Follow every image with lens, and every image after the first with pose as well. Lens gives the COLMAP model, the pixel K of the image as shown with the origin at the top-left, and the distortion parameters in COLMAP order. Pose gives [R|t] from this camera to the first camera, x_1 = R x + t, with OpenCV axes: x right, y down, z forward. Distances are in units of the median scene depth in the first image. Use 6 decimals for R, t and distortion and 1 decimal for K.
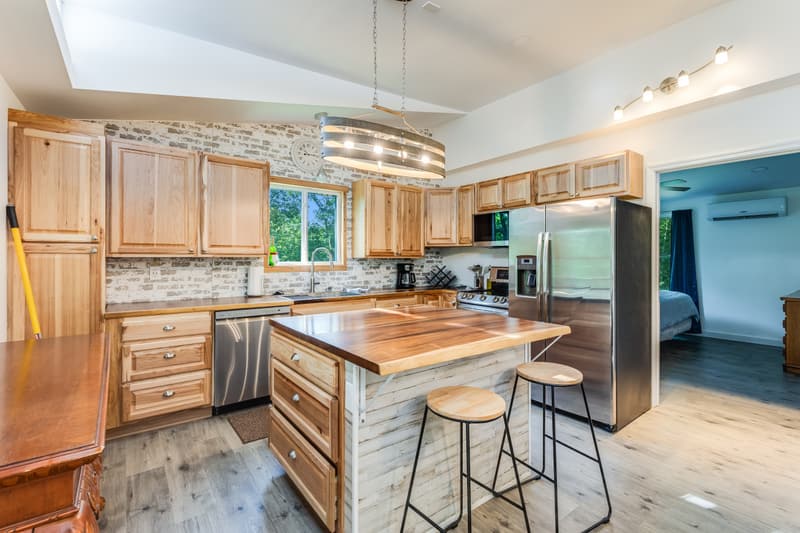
lens RADIAL K [[361.9, 0, 400.1], [0, 361.9, 260.0], [0, 0, 1]] dist [-0.000423, -0.000245]
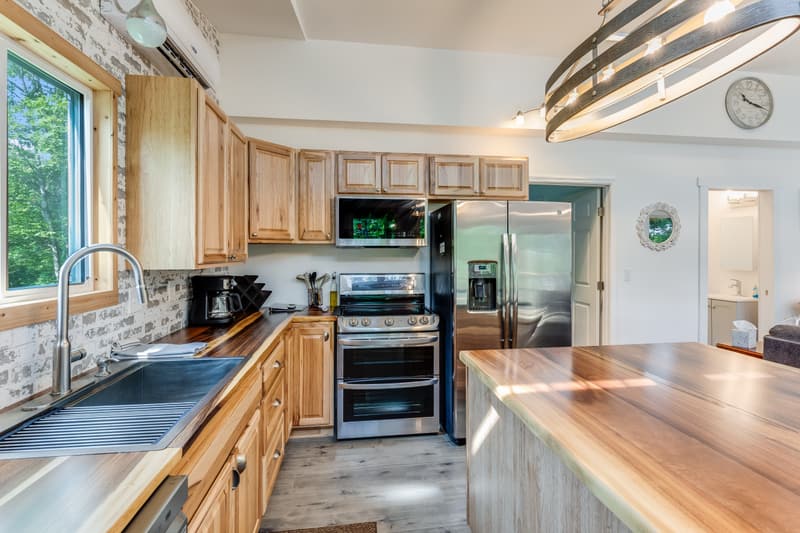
lens RADIAL K [[380.1, 0, 401.8], [0, 380.1, 260.5], [0, 0, 1]] dist [0.002434, -0.000025]
pose [[0.483744, -0.019456, 0.874993, -0.444004], [0.006209, 0.999804, 0.018799, -0.027848], [-0.875188, -0.003661, 0.483770, 0.699507]]
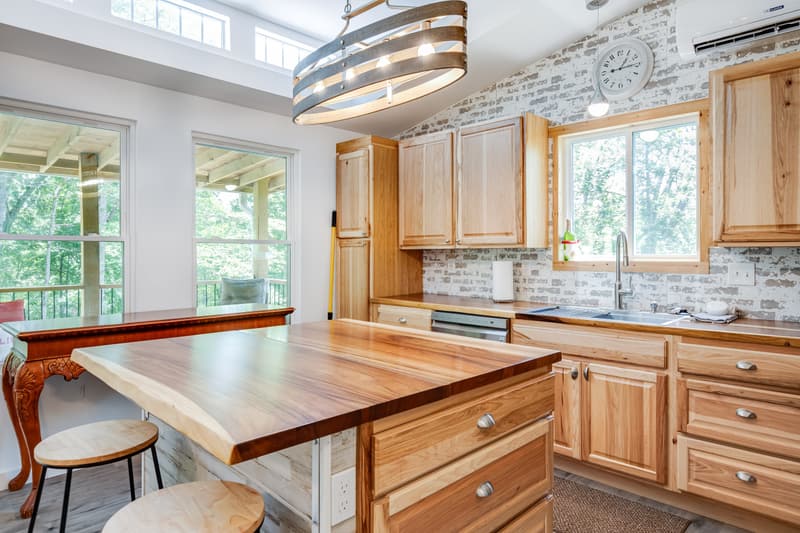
lens RADIAL K [[494.0, 0, 397.8], [0, 494.0, 251.9], [0, 0, 1]] dist [0.001371, -0.000460]
pose [[0.142496, -0.002085, -0.989793, 0.558775], [-0.001230, 0.999997, -0.002283, 0.002819], [0.989795, 0.001543, 0.142493, 0.635126]]
